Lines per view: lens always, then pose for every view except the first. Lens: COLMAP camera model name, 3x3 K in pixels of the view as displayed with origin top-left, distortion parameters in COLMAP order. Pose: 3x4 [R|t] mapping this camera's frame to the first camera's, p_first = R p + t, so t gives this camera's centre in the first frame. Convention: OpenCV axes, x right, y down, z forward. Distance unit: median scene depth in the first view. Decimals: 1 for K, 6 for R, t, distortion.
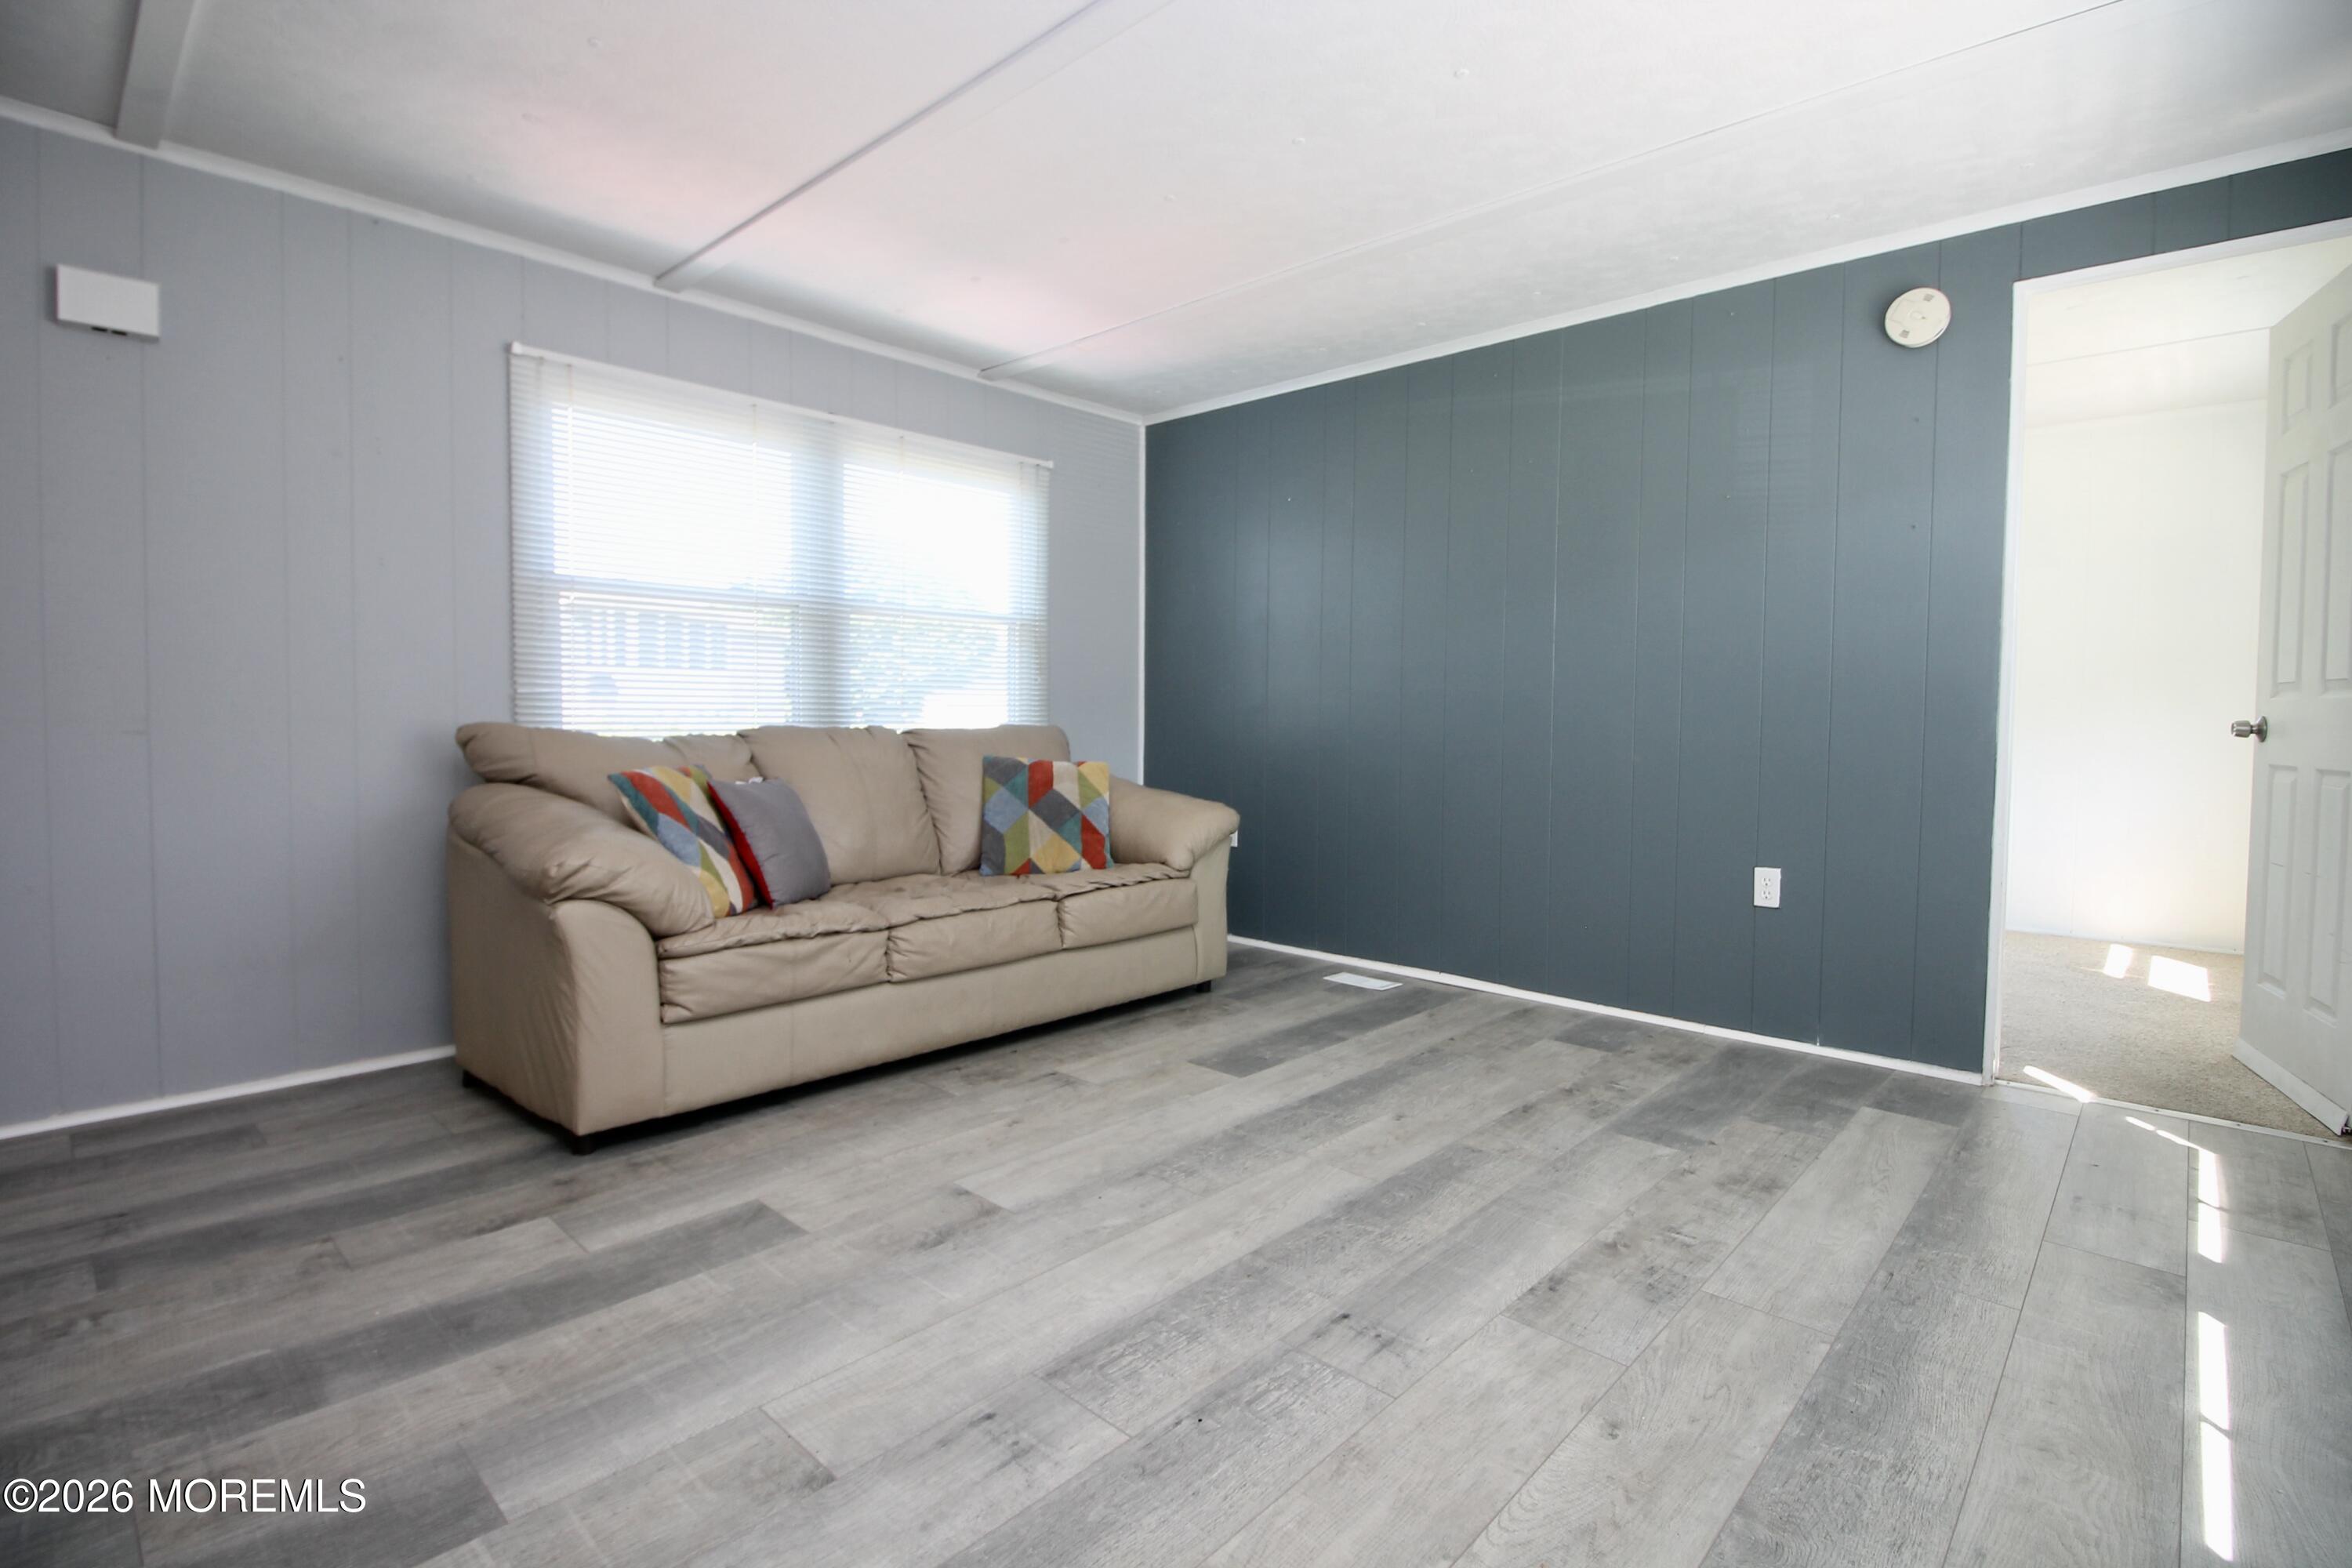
lens RADIAL K [[1097.4, 0, 1186.5], [0, 1097.4, 753.3], [0, 0, 1]] dist [-0.002092, -0.012973]
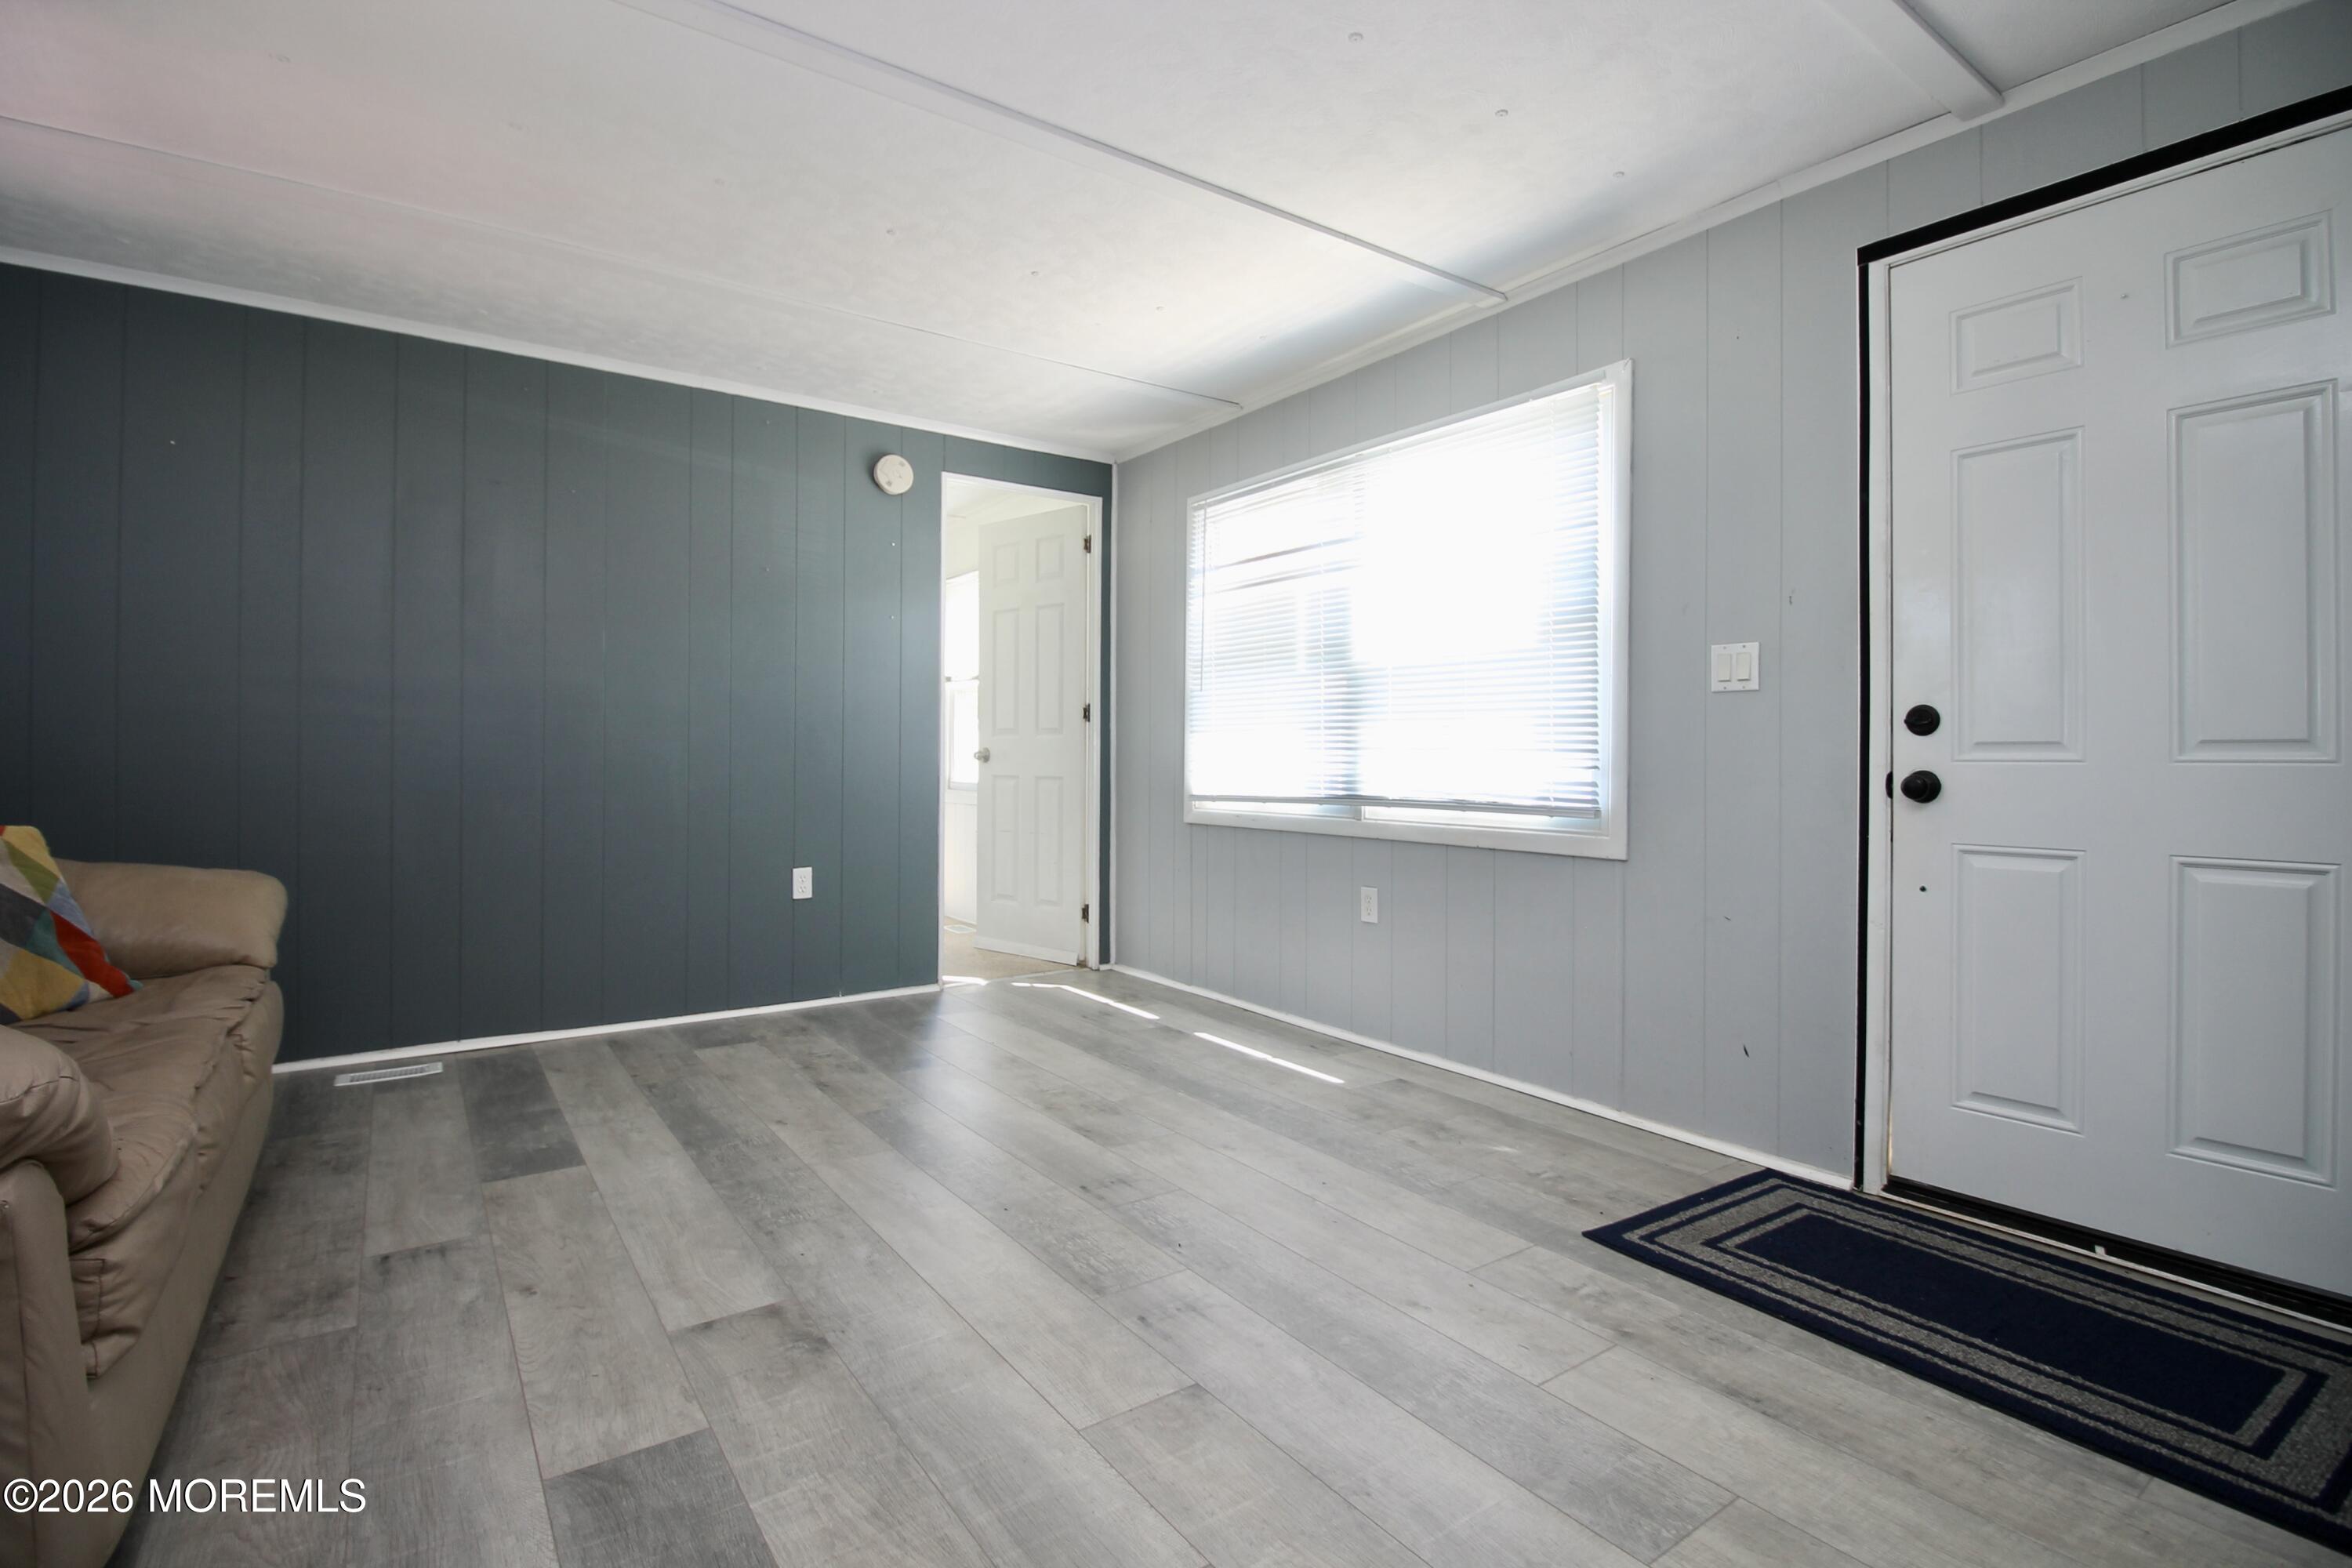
lens RADIAL K [[1097.4, 0, 1186.5], [0, 1097.4, 753.3], [0, 0, 1]] dist [-0.002092, -0.012973]
pose [[0.201298, -0.006654, 0.979507, -0.778496], [0.029405, 0.999567, 0.000748, -0.019840], [-0.979089, 0.028652, 0.201407, 0.382702]]
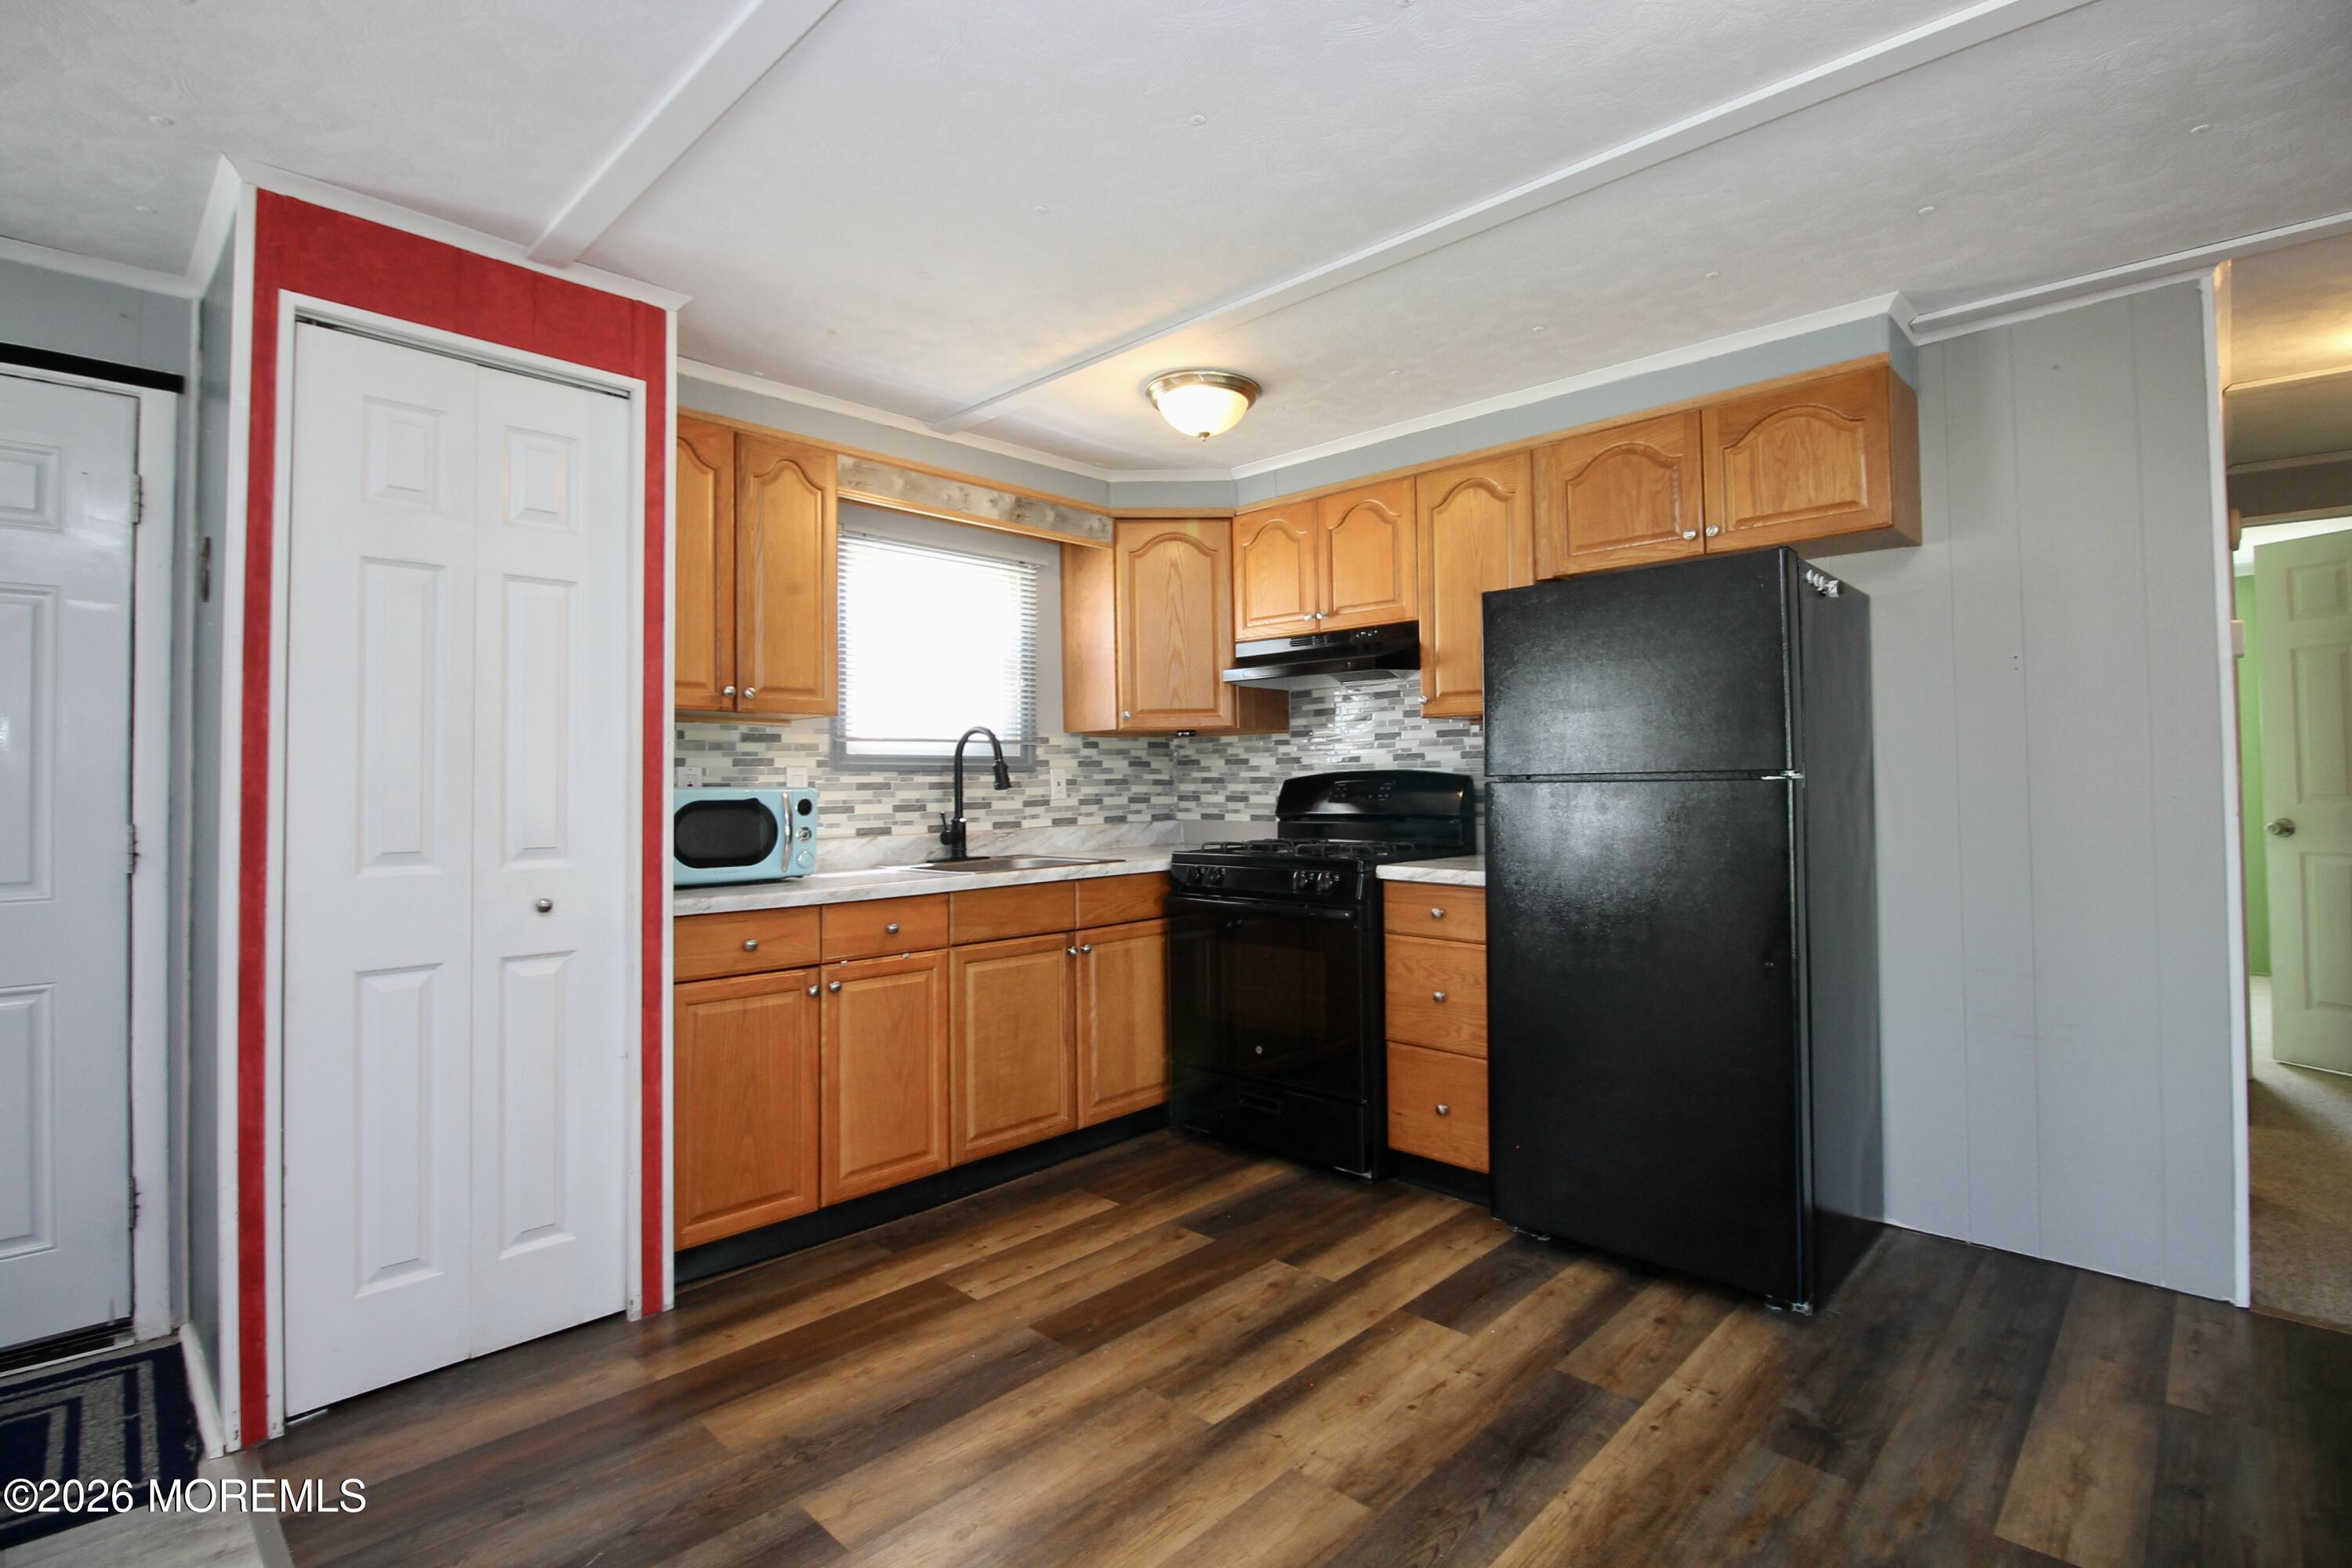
lens RADIAL K [[1097.4, 0, 1186.5], [0, 1097.4, 753.3], [0, 0, 1]] dist [-0.002092, -0.012973]
pose [[-0.999793, 0.001985, 0.020266, -0.862633], [0.002213, 0.999935, 0.011214, -0.115168], [-0.020242, 0.011257, -0.999732, 0.626514]]
